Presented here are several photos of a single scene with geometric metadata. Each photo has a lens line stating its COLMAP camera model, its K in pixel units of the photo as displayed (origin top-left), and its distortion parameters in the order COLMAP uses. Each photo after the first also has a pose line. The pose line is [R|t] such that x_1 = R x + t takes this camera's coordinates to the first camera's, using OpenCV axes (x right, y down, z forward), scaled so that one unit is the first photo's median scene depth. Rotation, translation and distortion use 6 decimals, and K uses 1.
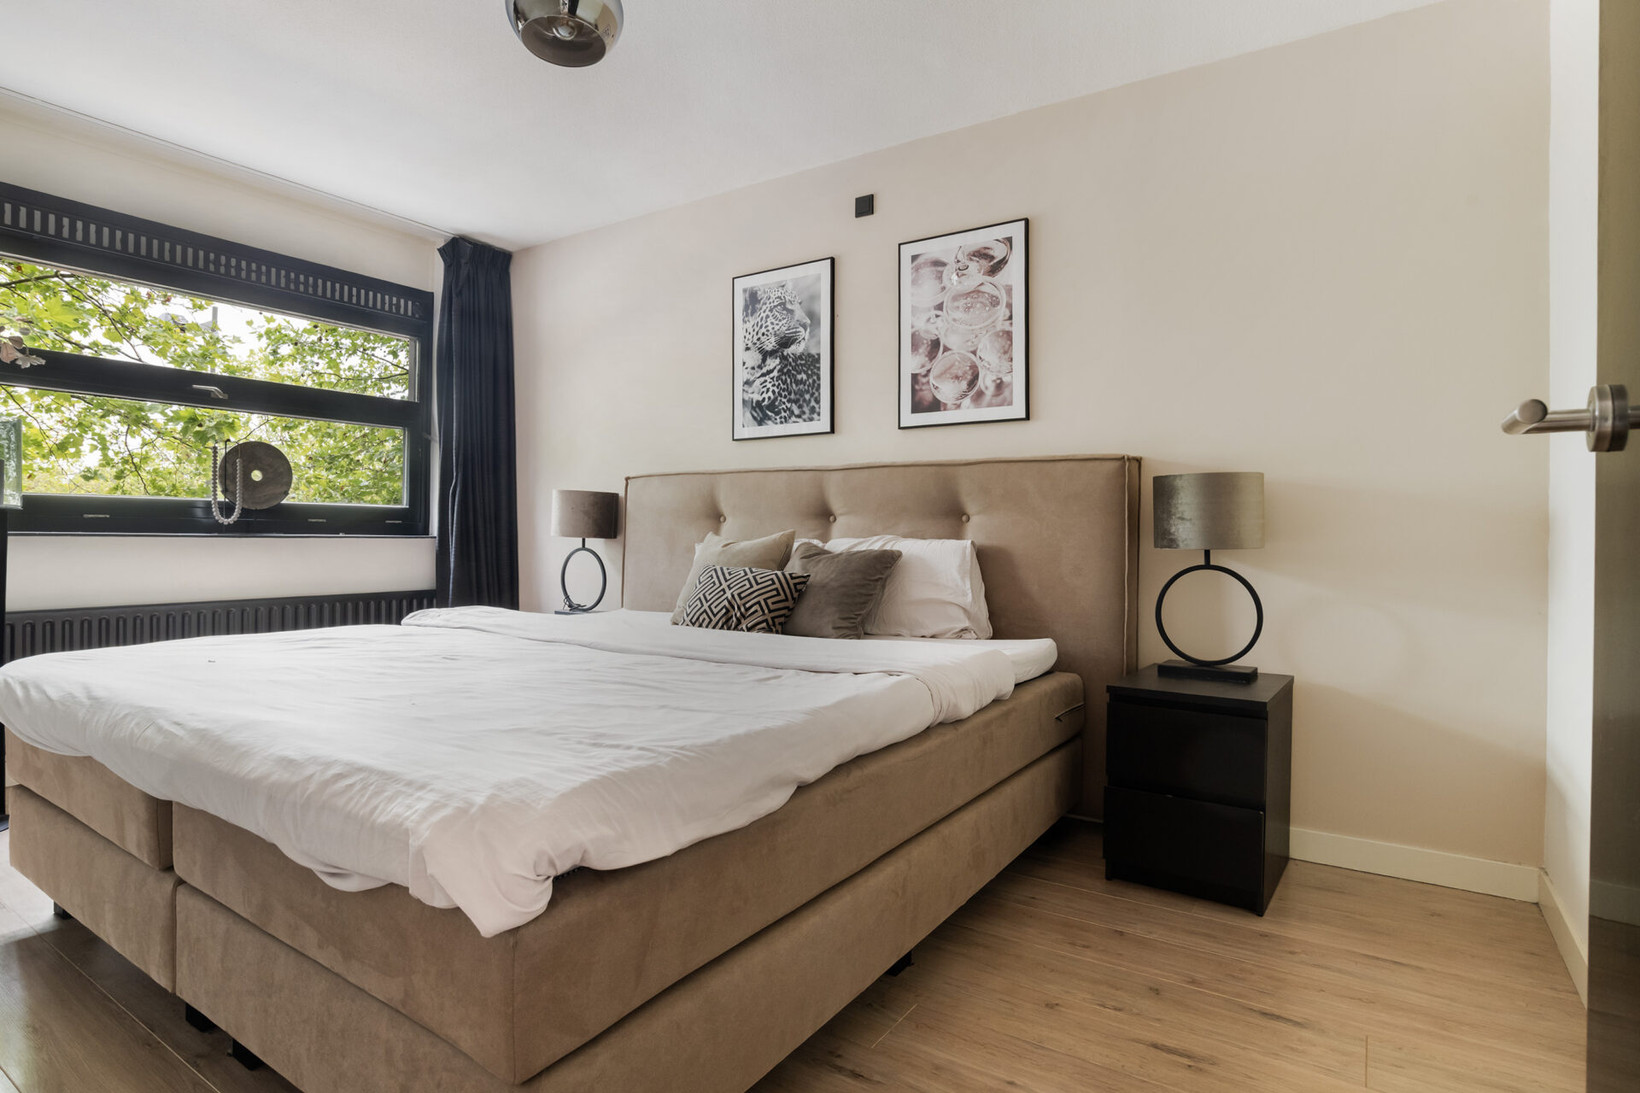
lens RADIAL K [[840.2, 0, 820.0], [0, 840.2, 546.5], [0, 0, 1]] dist [-0.001568, -0.016932]
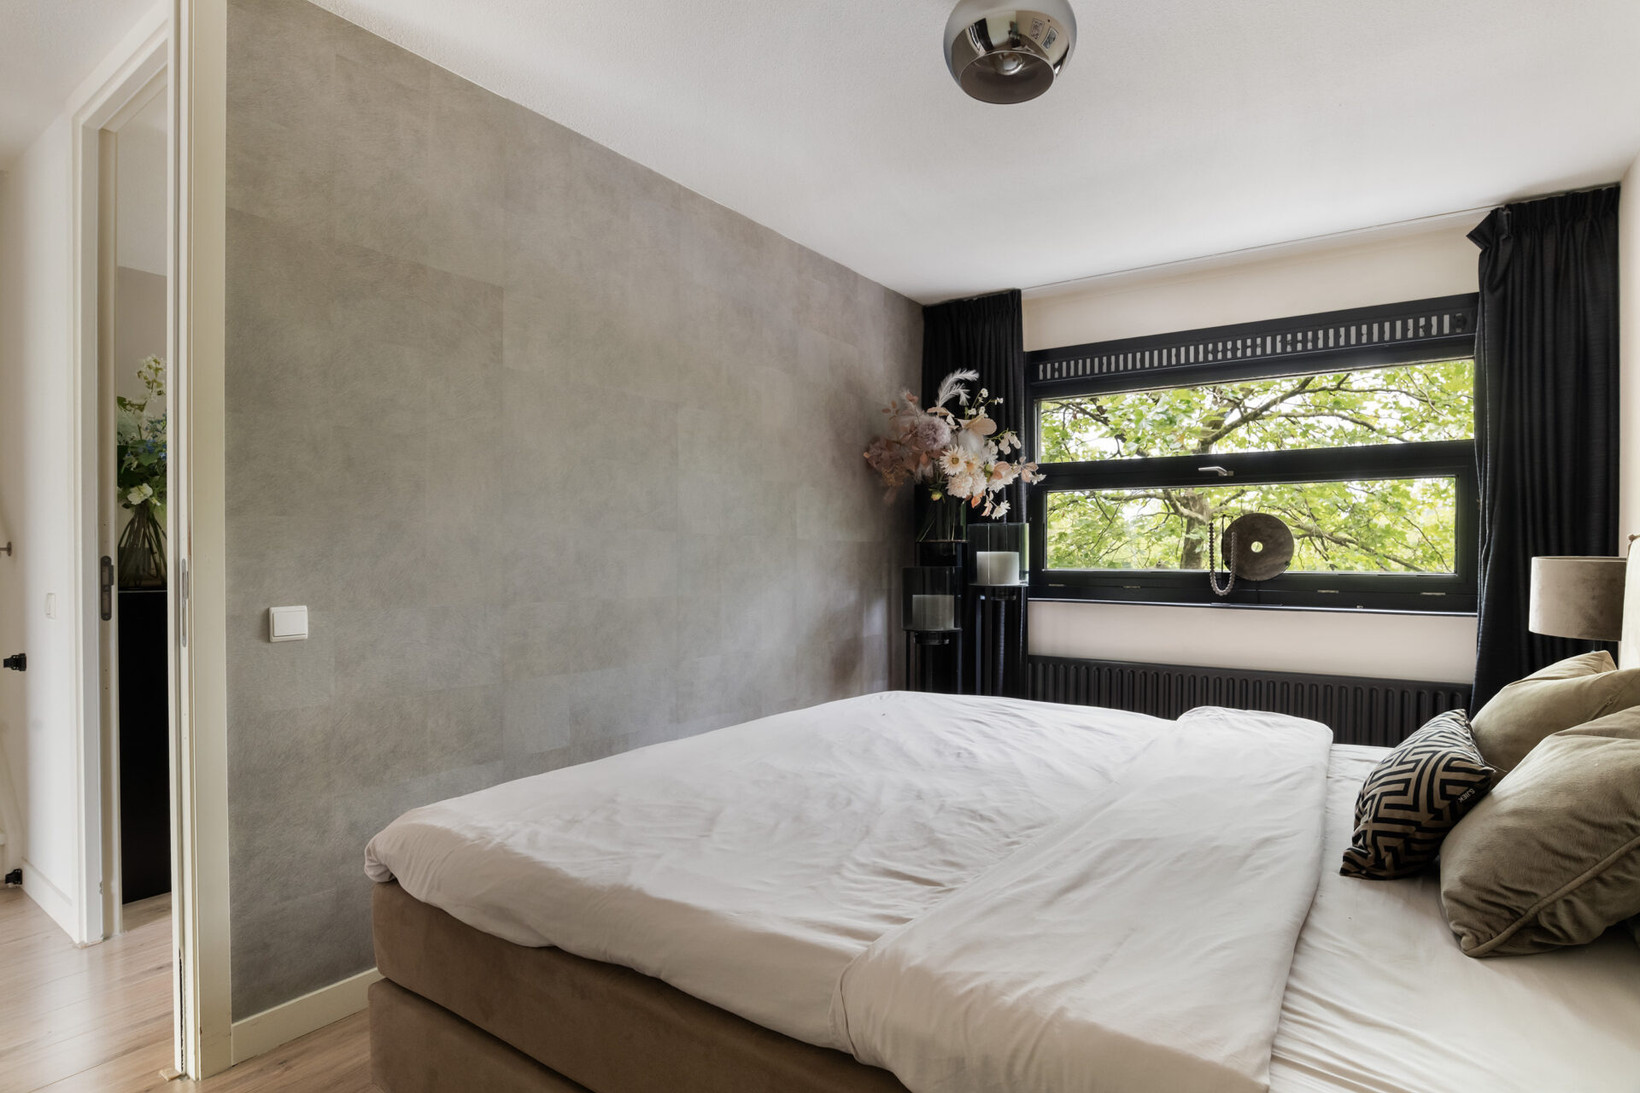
lens RADIAL K [[840.2, 0, 820.0], [0, 840.2, 546.5], [0, 0, 1]] dist [-0.001568, -0.016932]
pose [[-0.027630, -0.020814, -0.999401, 0.359555], [-0.013494, 0.999700, -0.020447, -0.058646], [0.999527, 0.012921, -0.027903, 0.512987]]
